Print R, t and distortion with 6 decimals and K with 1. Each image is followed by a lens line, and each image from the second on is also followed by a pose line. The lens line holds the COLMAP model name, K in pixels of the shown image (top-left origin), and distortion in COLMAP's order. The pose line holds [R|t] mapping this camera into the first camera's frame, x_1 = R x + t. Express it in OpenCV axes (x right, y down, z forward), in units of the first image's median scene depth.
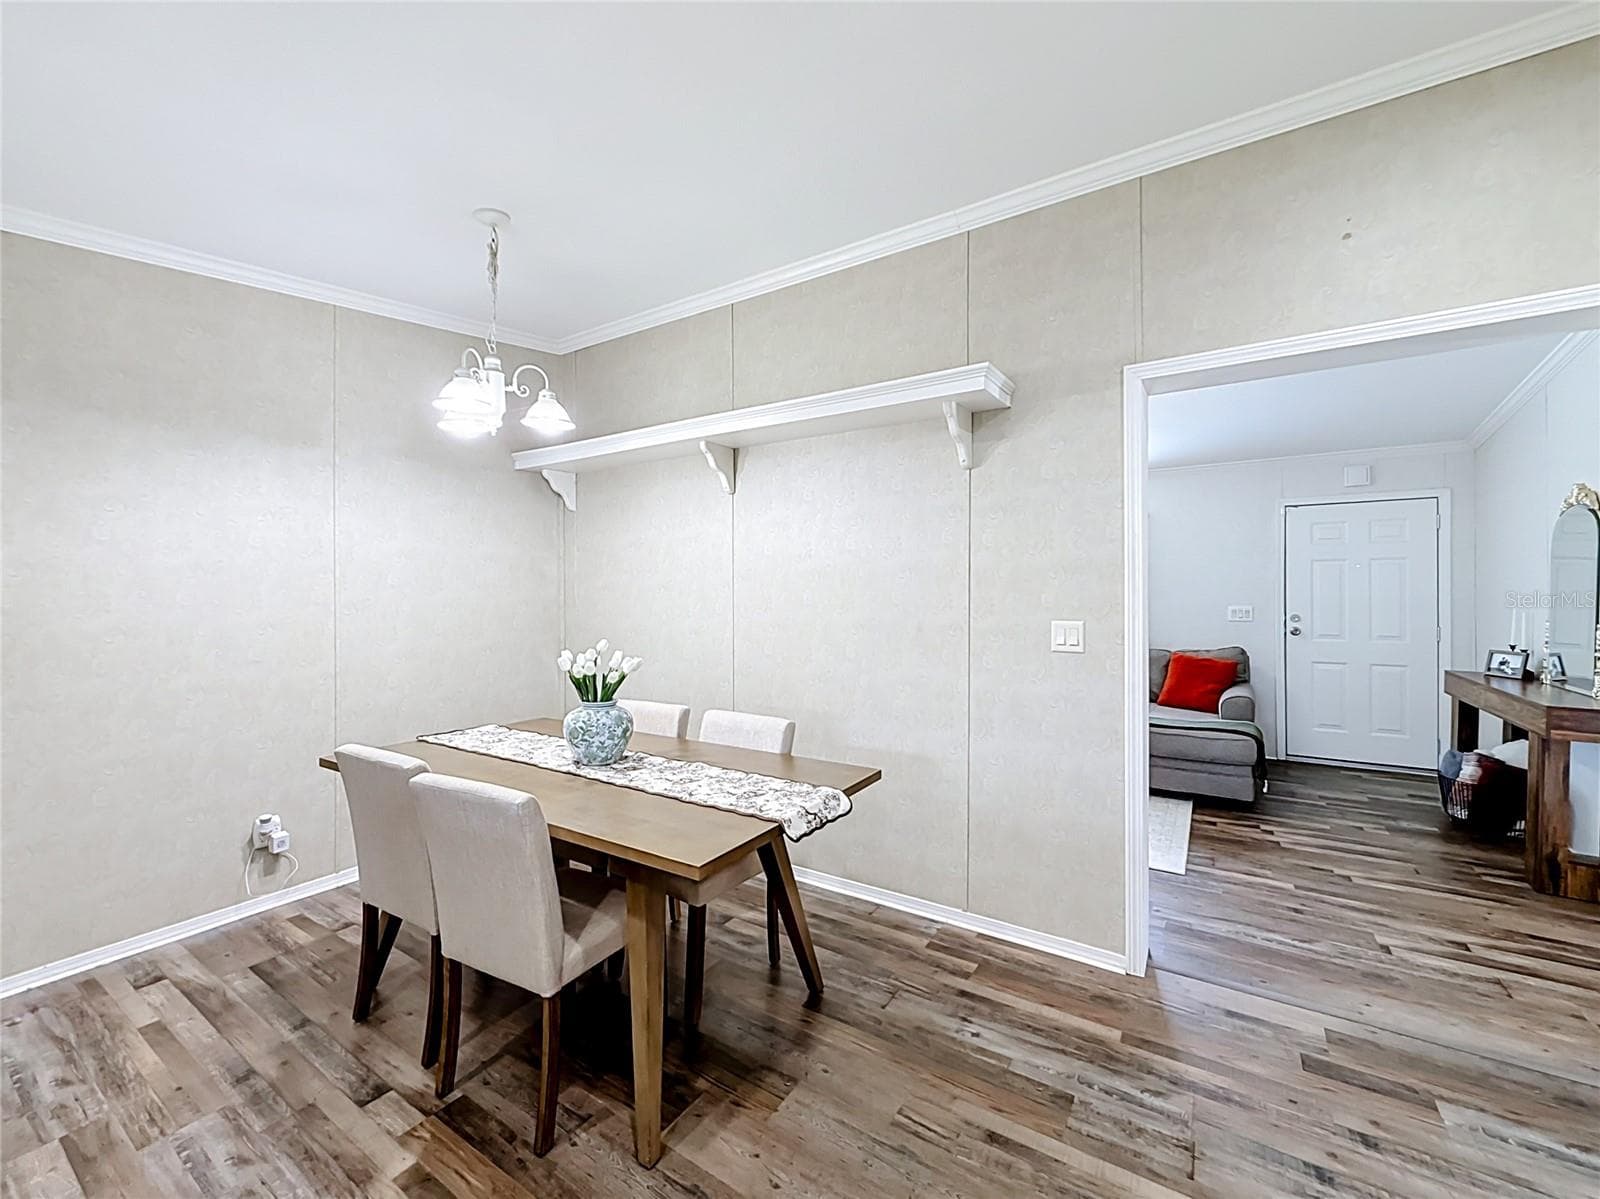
lens RADIAL K [[642.5, 0, 799.7], [0, 642.5, 603.1], [0, 0, 1]] dist [-0.000792, 0.000192]
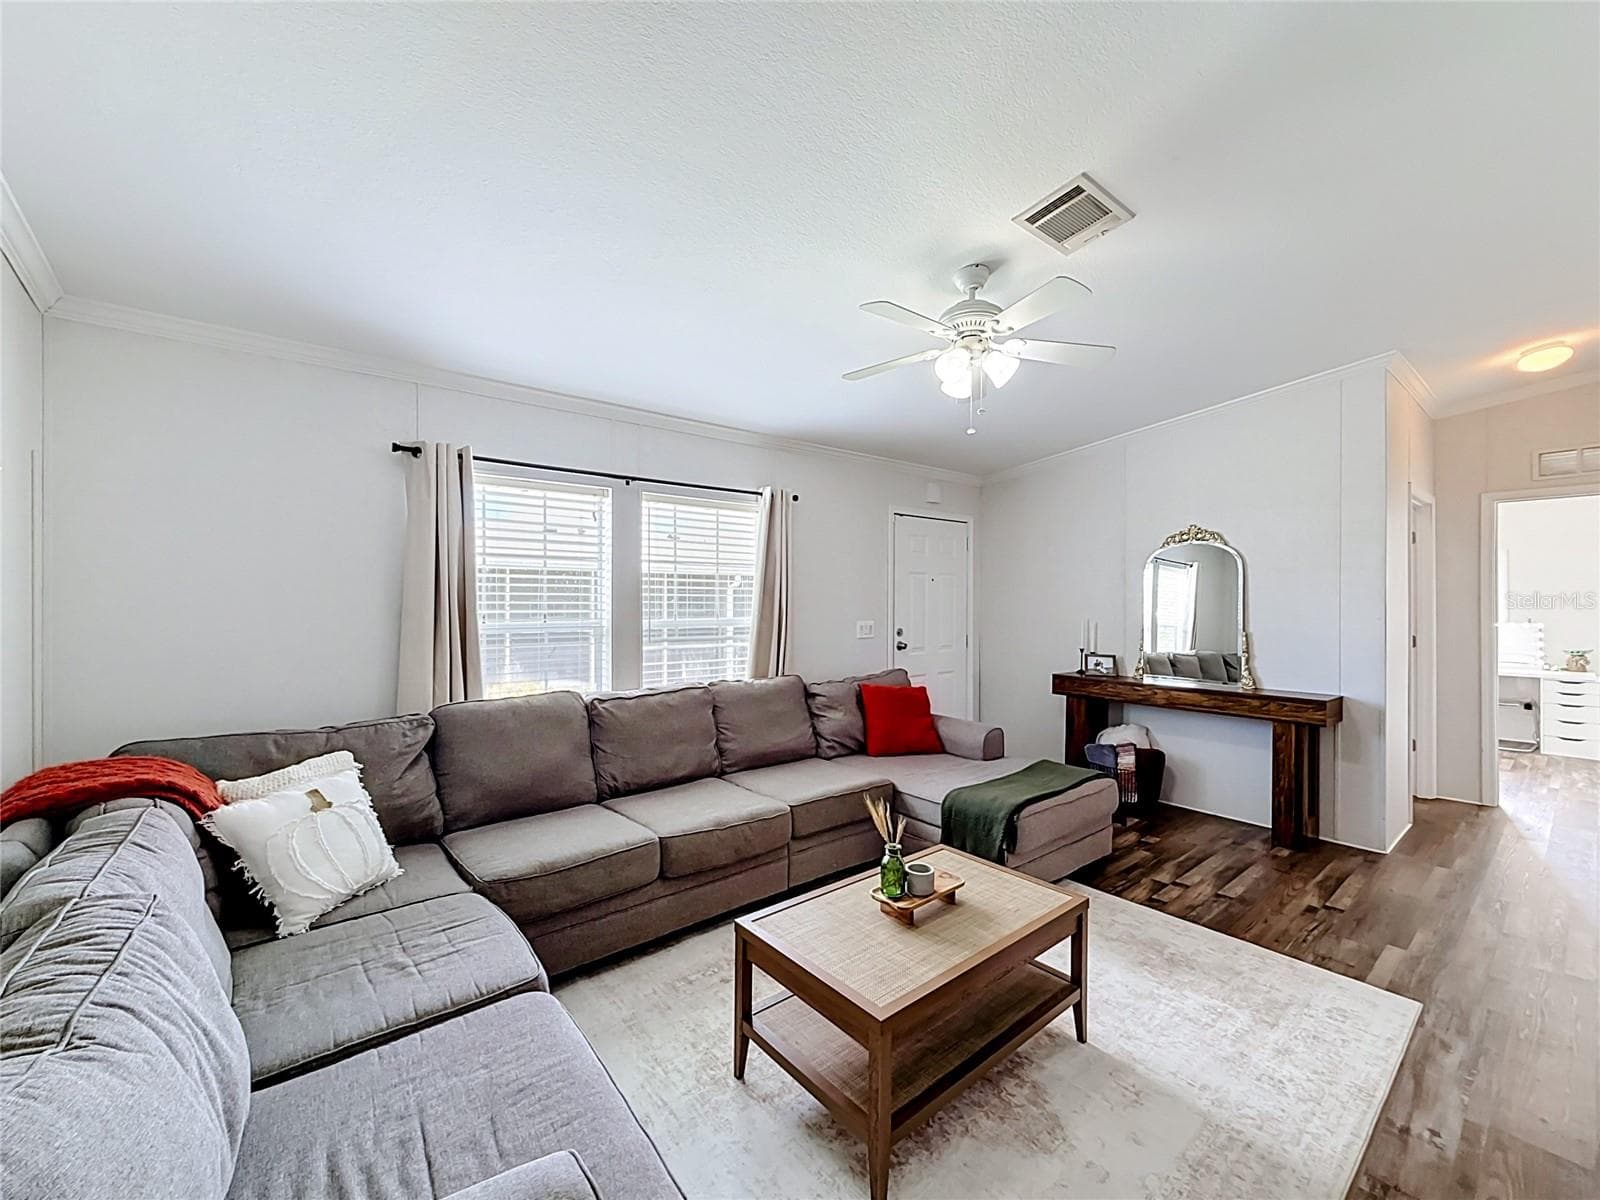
lens RADIAL K [[642.5, 0, 799.7], [0, 642.5, 603.6], [0, 0, 1]] dist [-0.000792, 0.000192]
pose [[0.311197, -0.004142, 0.950336, -0.257430], [0.009510, 0.999954, 0.001244, -0.030794], [-0.950298, 0.008650, 0.311222, 1.214961]]
